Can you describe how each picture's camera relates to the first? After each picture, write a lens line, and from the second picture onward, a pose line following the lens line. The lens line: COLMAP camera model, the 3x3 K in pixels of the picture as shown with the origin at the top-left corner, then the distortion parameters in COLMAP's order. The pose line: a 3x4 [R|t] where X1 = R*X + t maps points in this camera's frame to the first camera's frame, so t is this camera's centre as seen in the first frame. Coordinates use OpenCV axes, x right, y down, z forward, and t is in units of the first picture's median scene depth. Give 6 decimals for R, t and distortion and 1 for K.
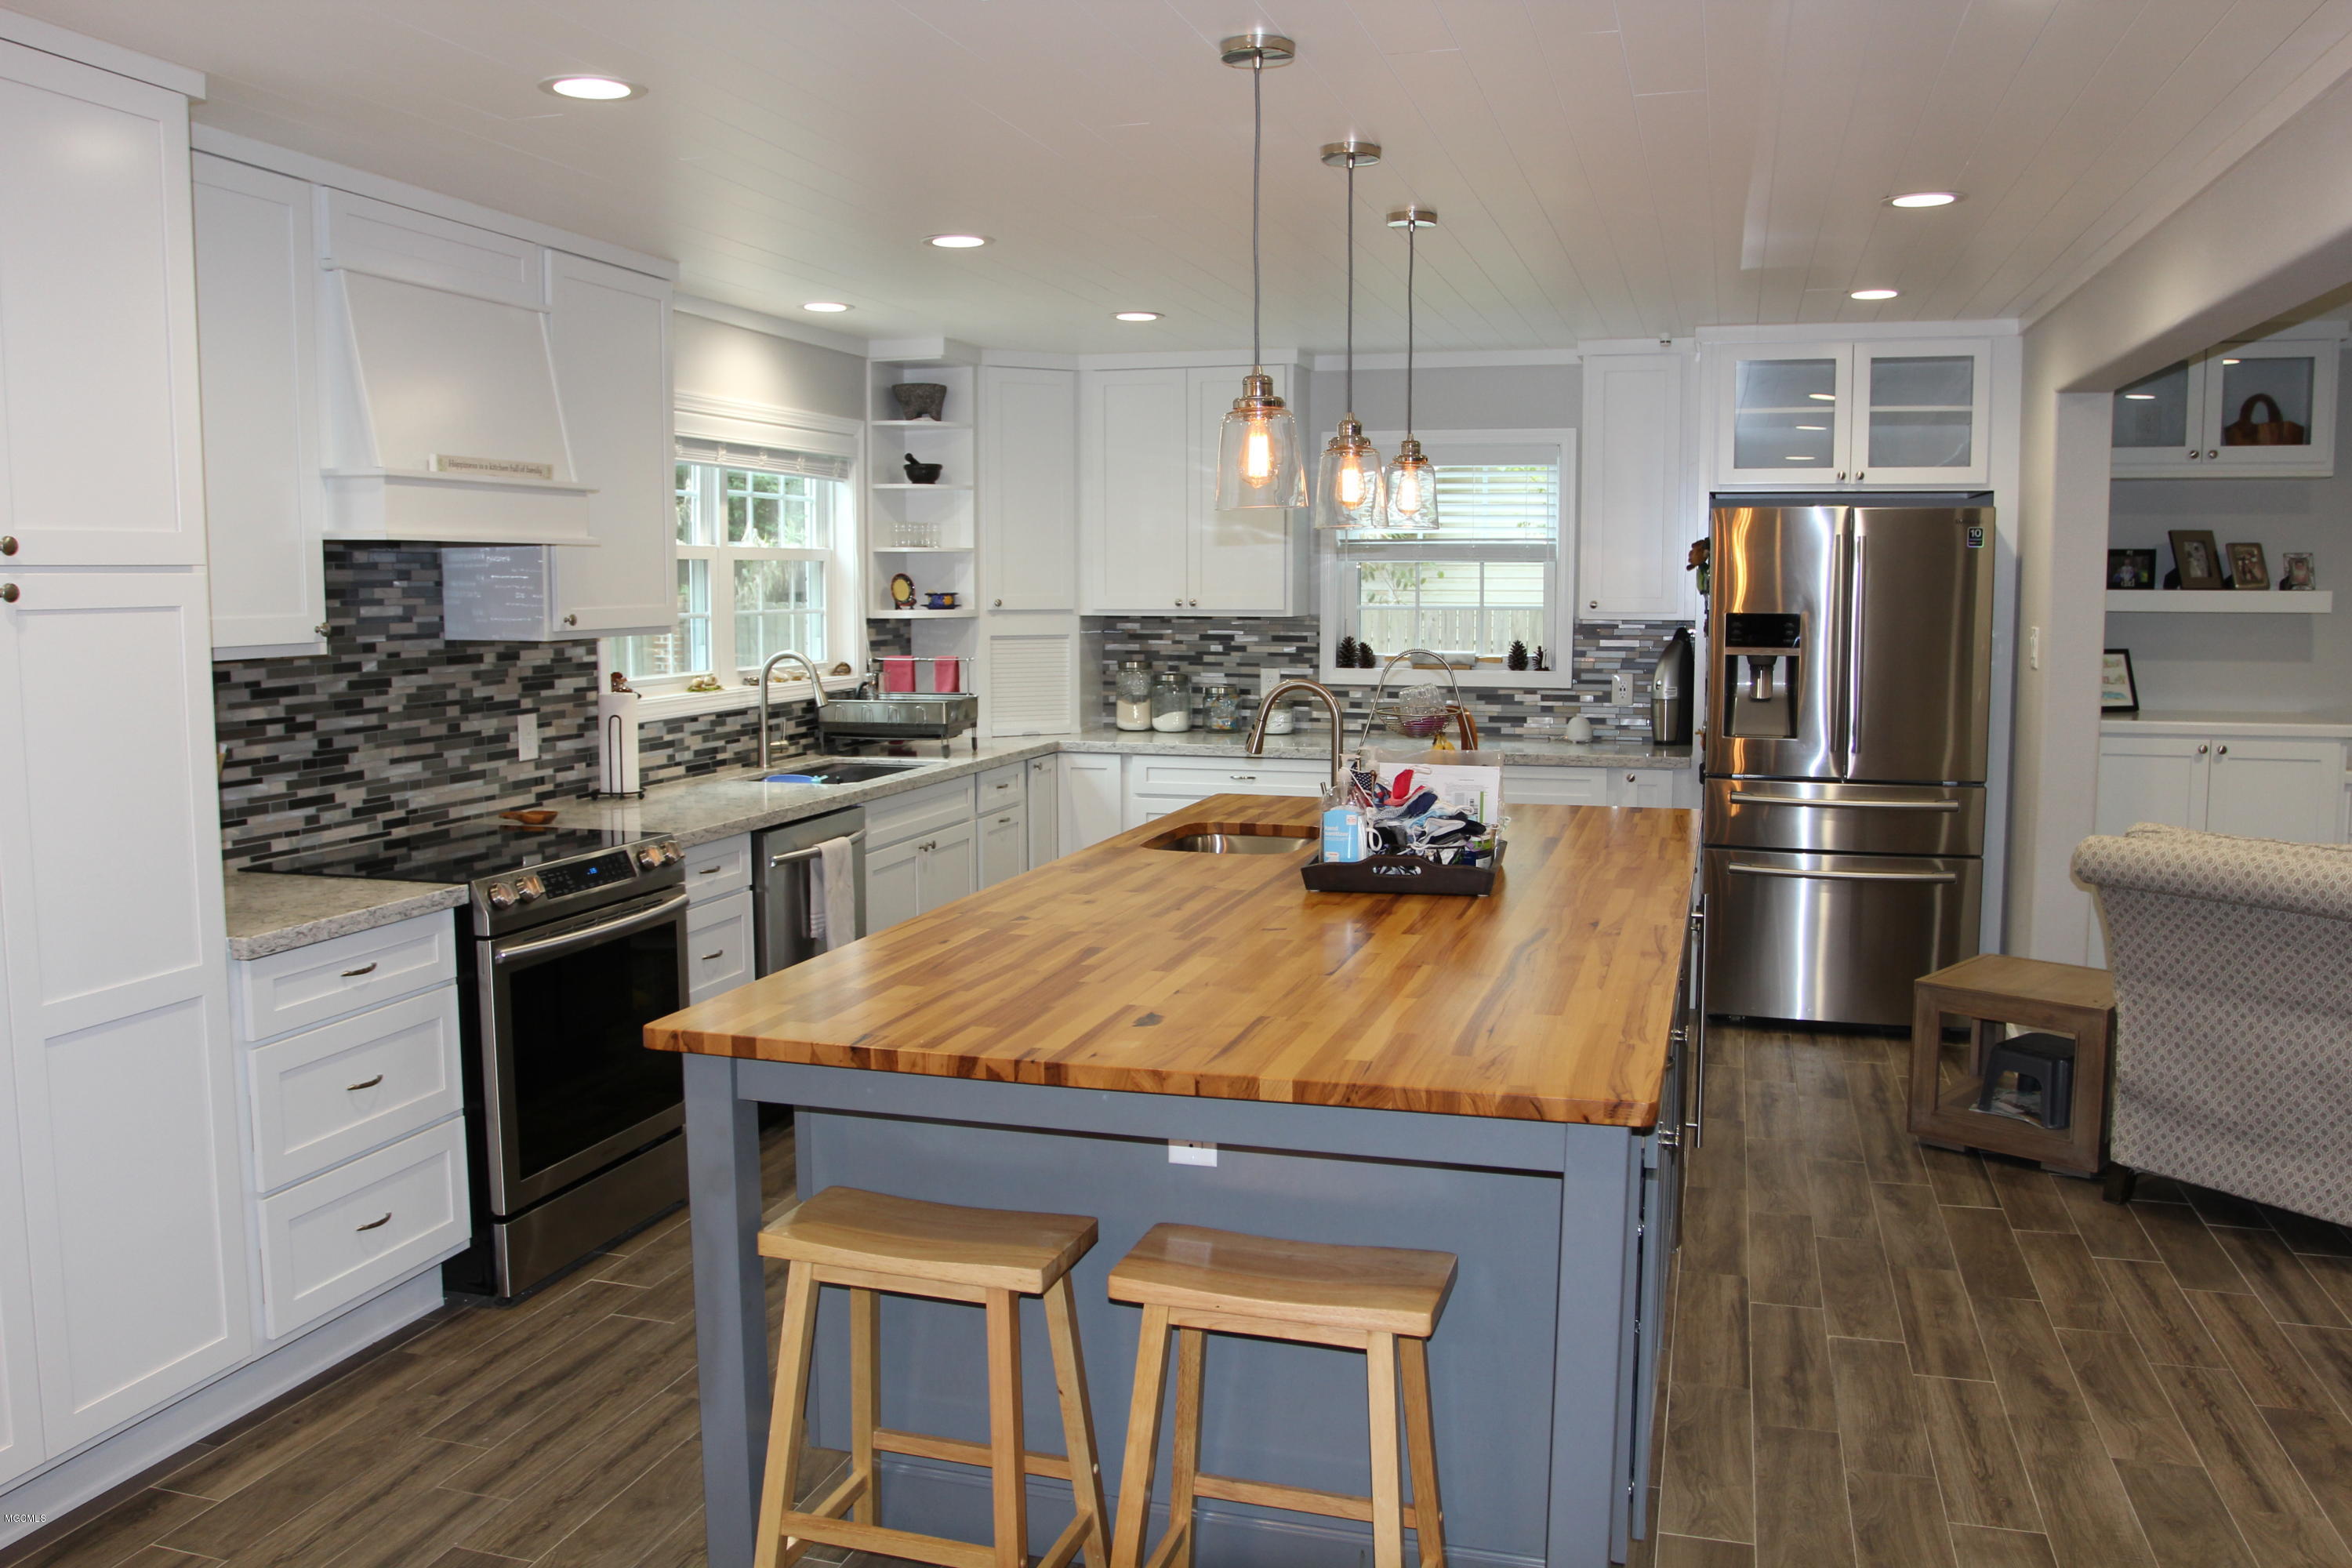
lens RADIAL K [[1842.5, 0, 1187.0], [0, 1842.5, 770.4], [0, 0, 1]] dist [-0.096966, 0.062669]
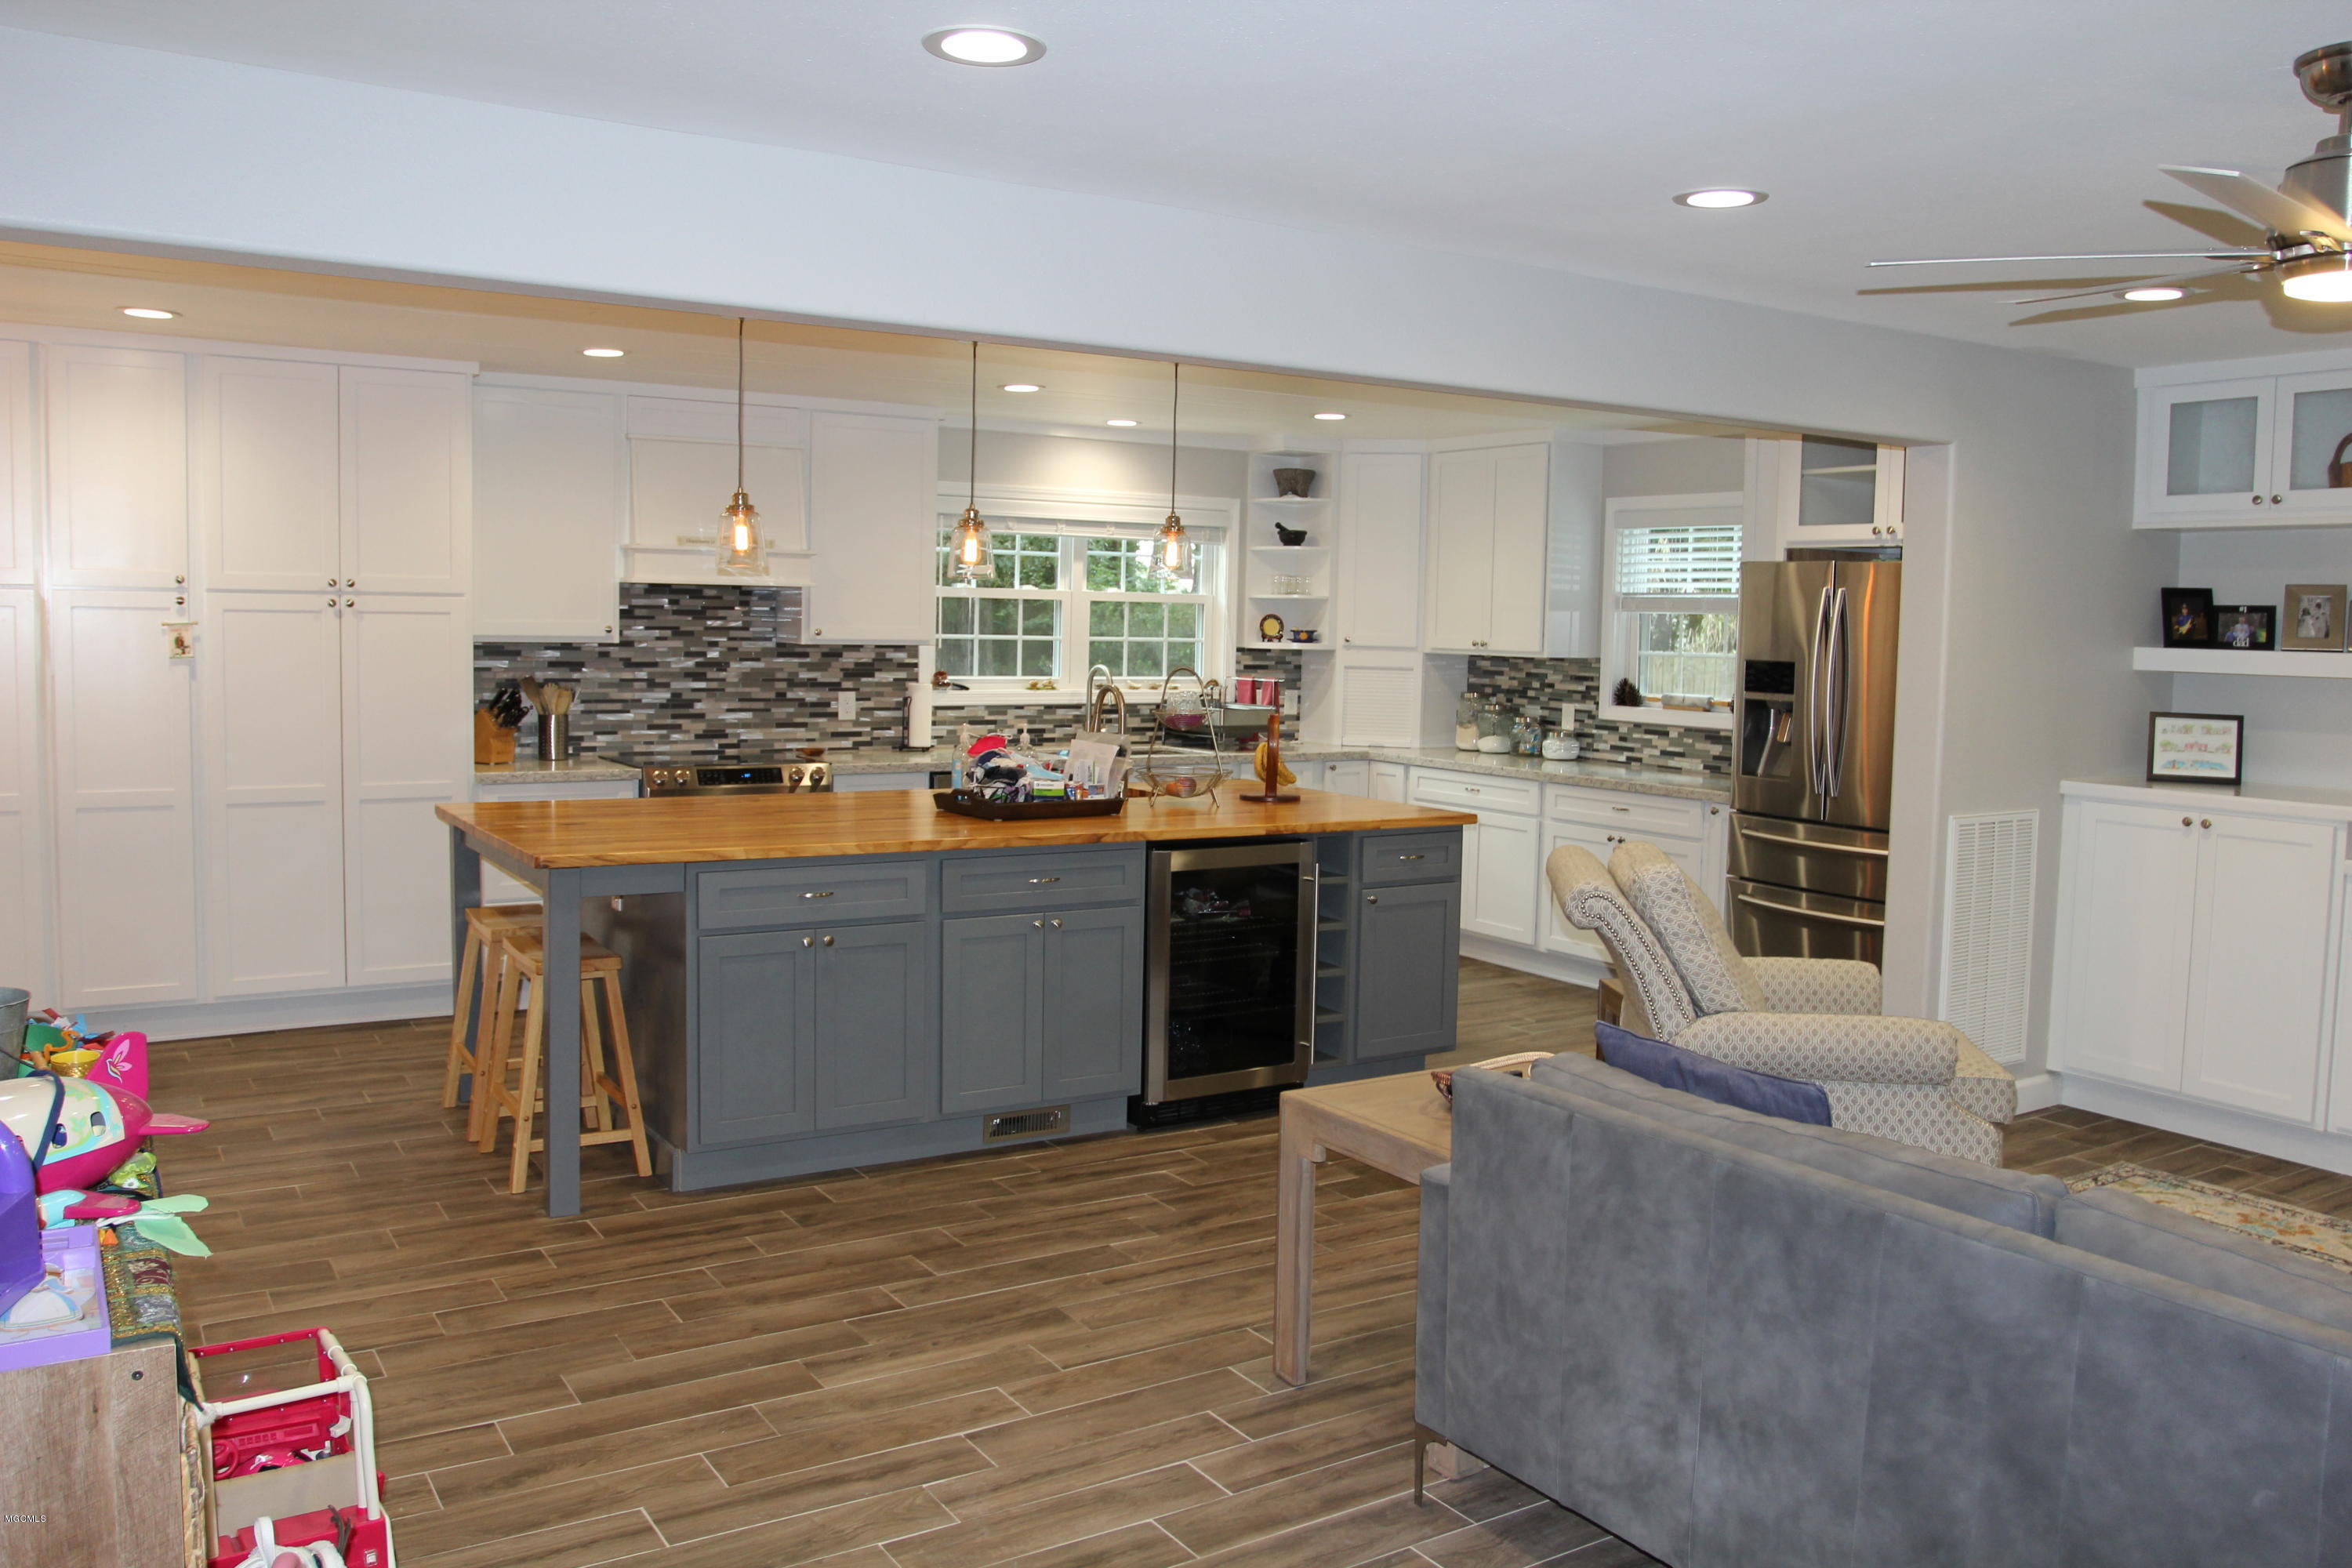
lens RADIAL K [[1842.5, 0, 1187.0], [0, 1842.5, 770.4], [0, 0, 1]] dist [-0.096966, 0.062669]
pose [[0.752505, 0.070497, -0.654802, 0.805849], [-0.090597, 0.995883, 0.003103, 0.005581], [0.652325, 0.056988, 0.755794, -0.026808]]
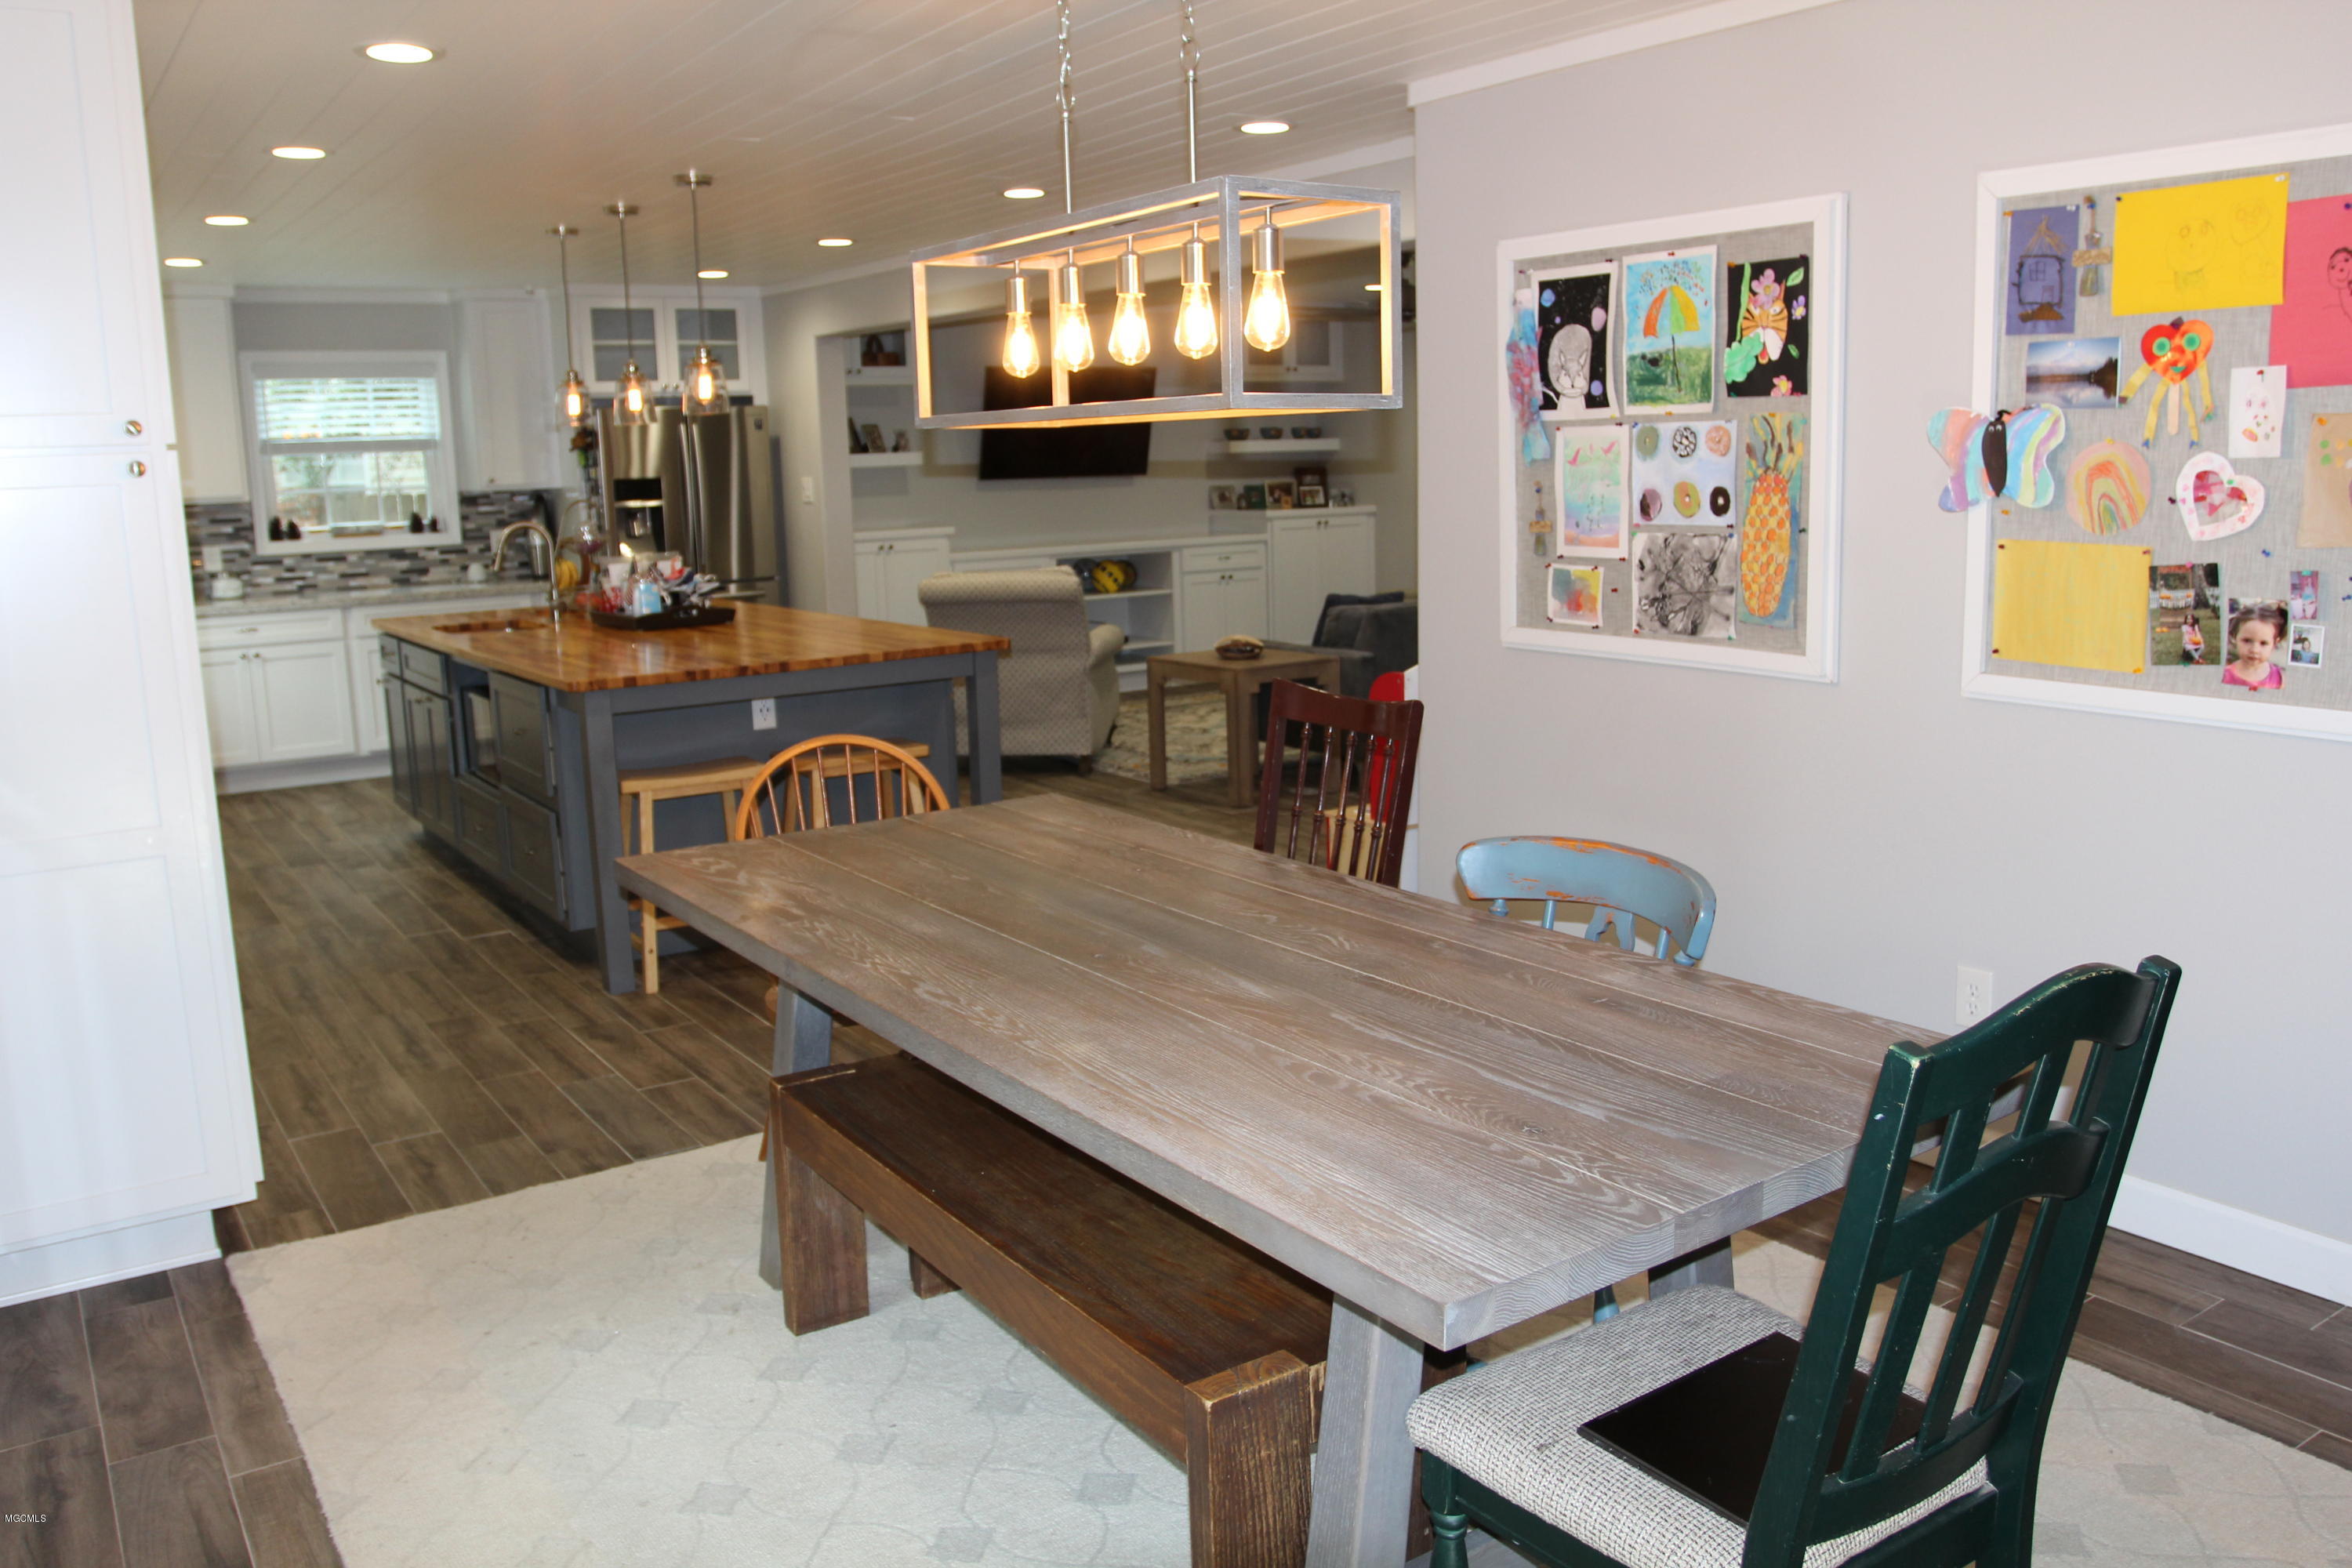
lens RADIAL K [[1842.5, 0, 1187.0], [0, 1842.5, 770.4], [0, 0, 1]] dist [-0.096966, 0.062669]
pose [[0.634497, -0.151075, 0.758017, -0.612621], [0.106551, 0.988445, 0.107812, 0.041634], [-0.765546, 0.012361, 0.643263, -0.341131]]
